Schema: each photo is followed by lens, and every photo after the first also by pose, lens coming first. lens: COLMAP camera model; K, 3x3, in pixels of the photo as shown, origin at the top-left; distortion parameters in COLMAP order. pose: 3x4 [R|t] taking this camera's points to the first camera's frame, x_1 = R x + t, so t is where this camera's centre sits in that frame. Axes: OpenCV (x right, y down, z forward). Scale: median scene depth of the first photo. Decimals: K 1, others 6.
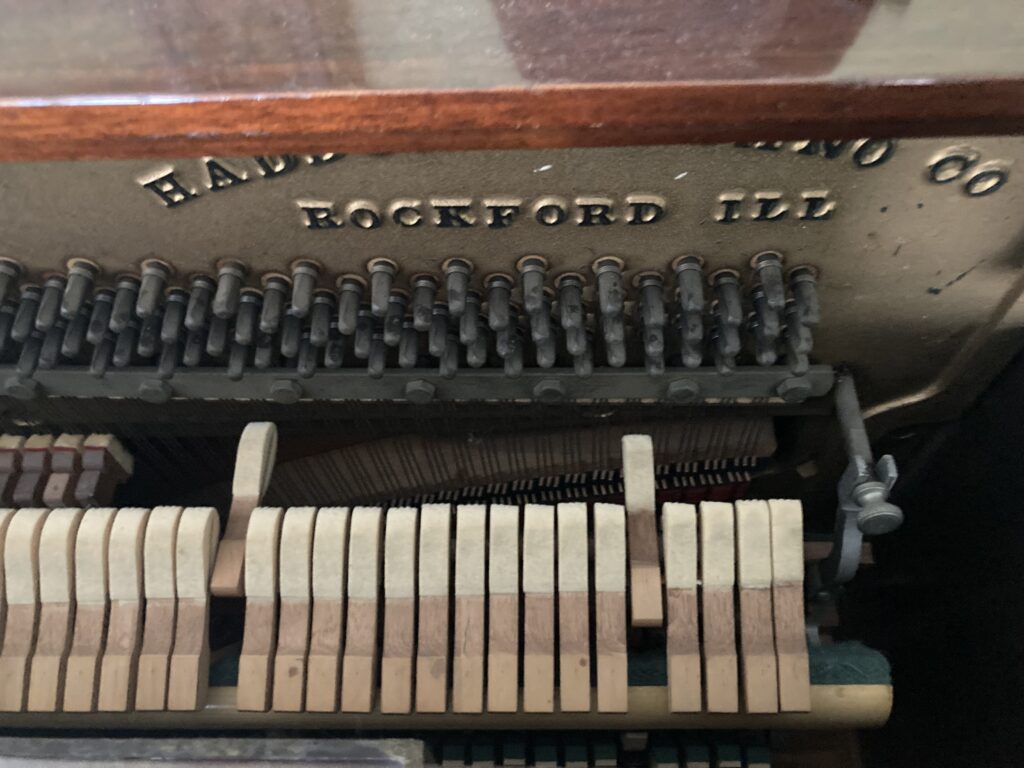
lens RADIAL K [[860.0, 0, 505.3], [0, 860.0, 383.3], [0, 0, 1]] dist [-0.048183, 0.086265]
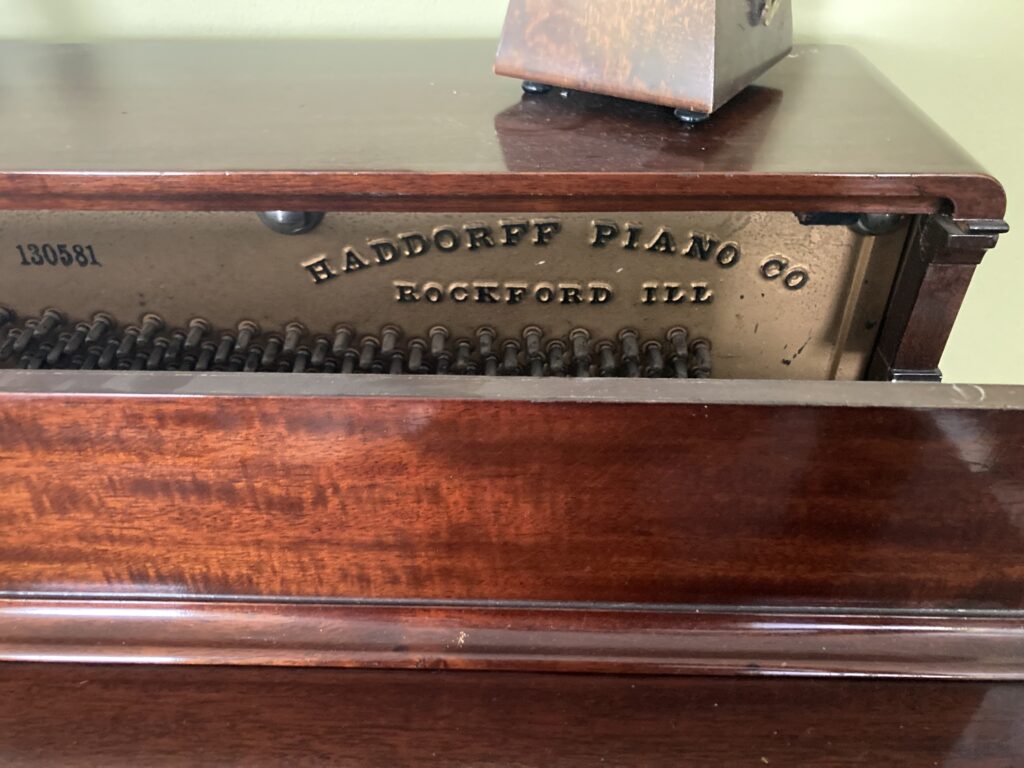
lens RADIAL K [[844.3, 0, 512.0], [0, 844.3, 384.0], [0, 0, 1]] dist [0.065986, -0.147196]
pose [[0.999335, 0.028075, 0.023262, -0.044591], [-0.017973, 0.934443, -0.355659, 0.564001], [-0.031722, 0.355004, 0.934326, -0.493007]]
